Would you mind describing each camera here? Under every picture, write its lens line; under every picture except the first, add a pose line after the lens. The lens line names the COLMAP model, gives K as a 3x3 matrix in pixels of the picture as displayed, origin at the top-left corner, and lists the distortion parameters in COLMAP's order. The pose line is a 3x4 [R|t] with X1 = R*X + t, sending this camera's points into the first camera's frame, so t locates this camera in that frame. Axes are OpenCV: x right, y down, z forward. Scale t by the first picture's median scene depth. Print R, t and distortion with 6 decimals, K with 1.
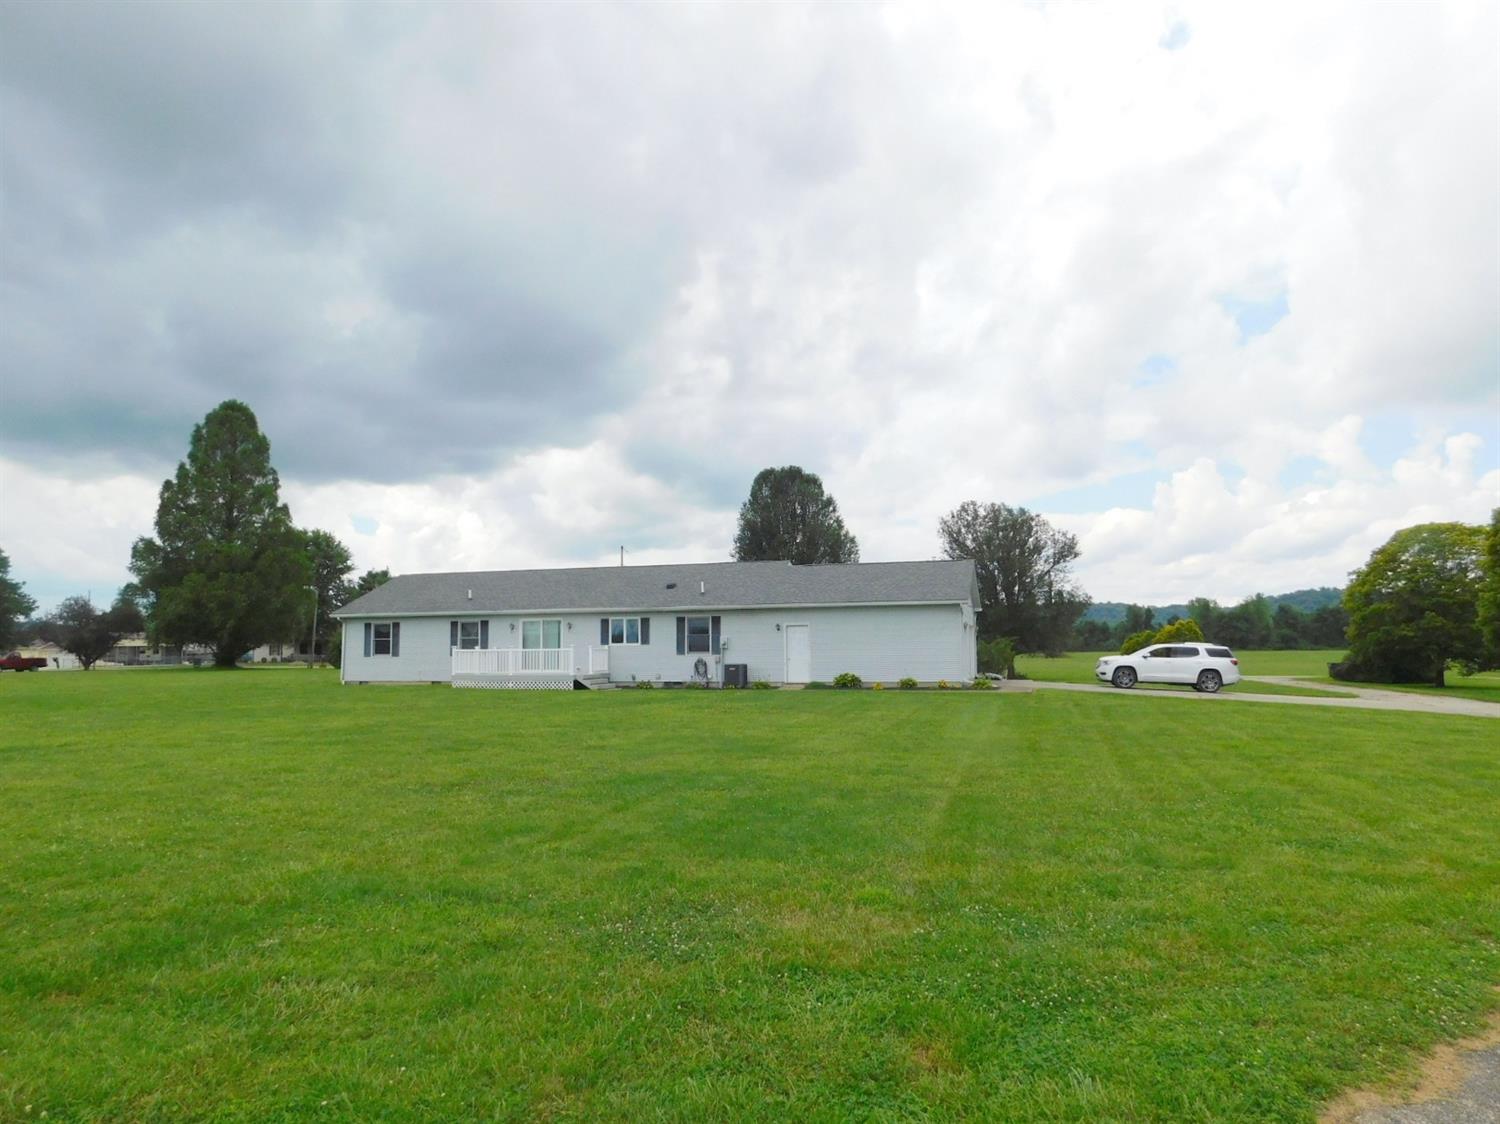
lens RADIAL K [[994.9, 0, 750.0], [0, 994.9, 562.0], [0, 0, 1]] dist [-0.067860, 0.056964]
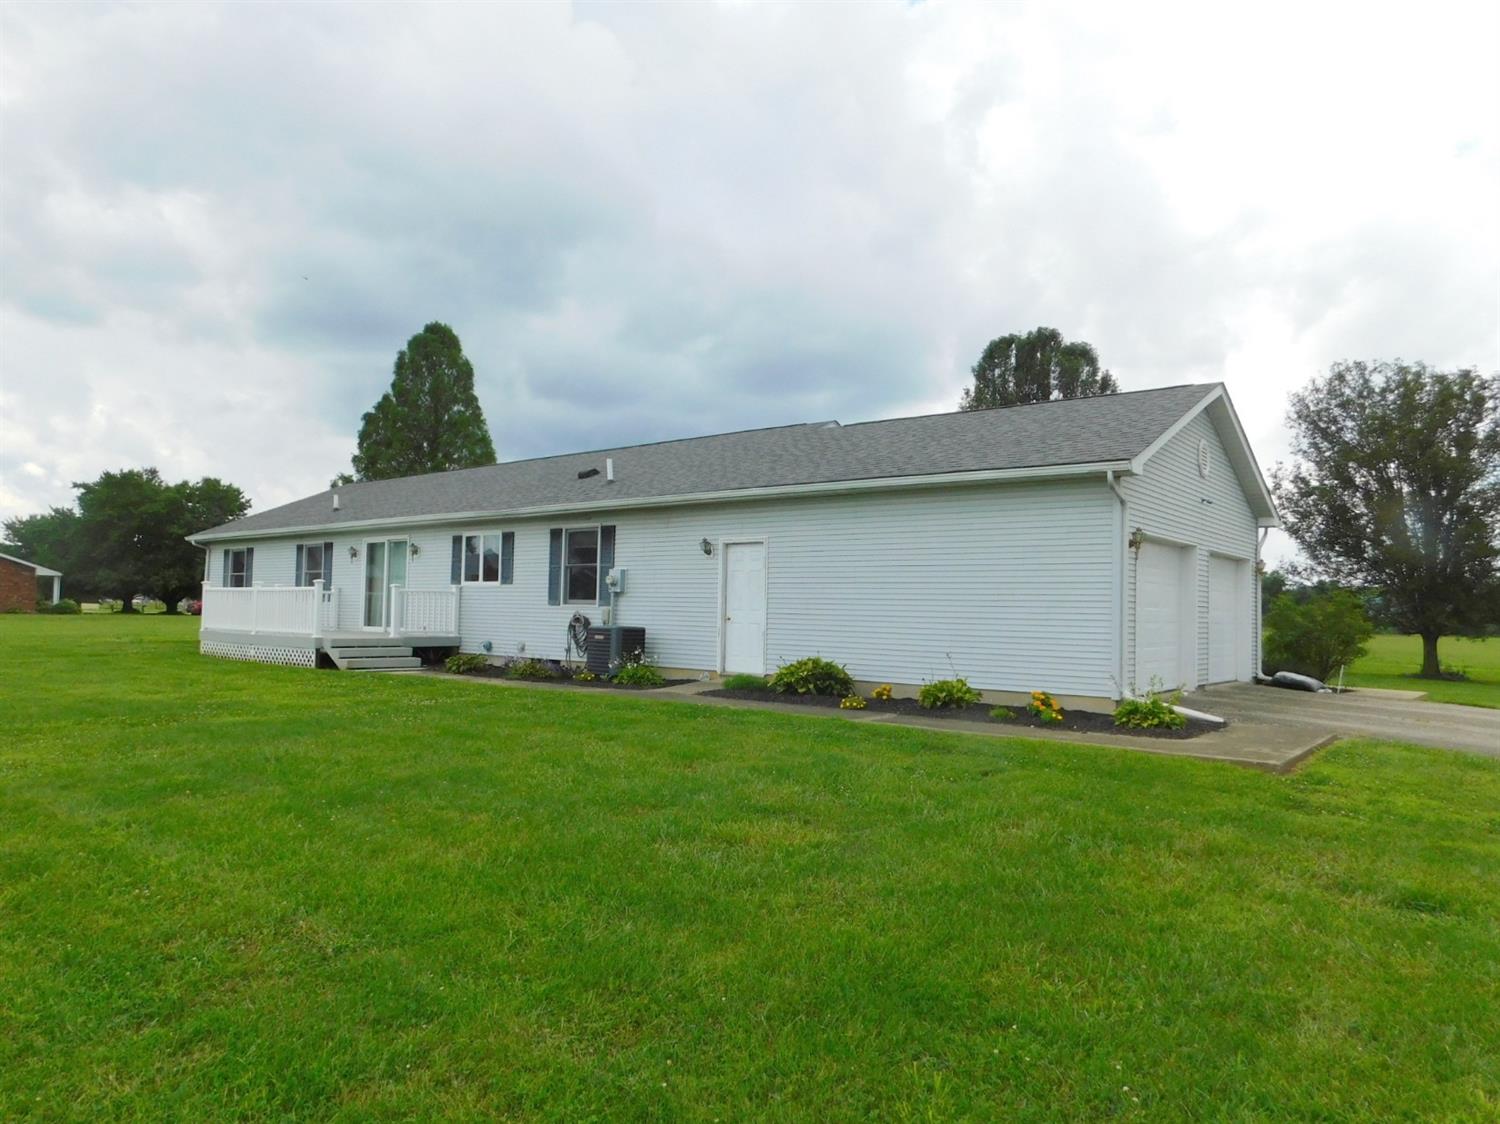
lens RADIAL K [[1020.2, 0, 749.2], [0, 1020.2, 567.8], [0, 0, 1]] dist [-0.104826, 0.145254]
pose [[0.925667, 0.008489, -0.378245, 0.205358], [0.008258, 0.999057, 0.042631, 0.053023], [0.378250, -0.042586, 0.924723, 0.558734]]
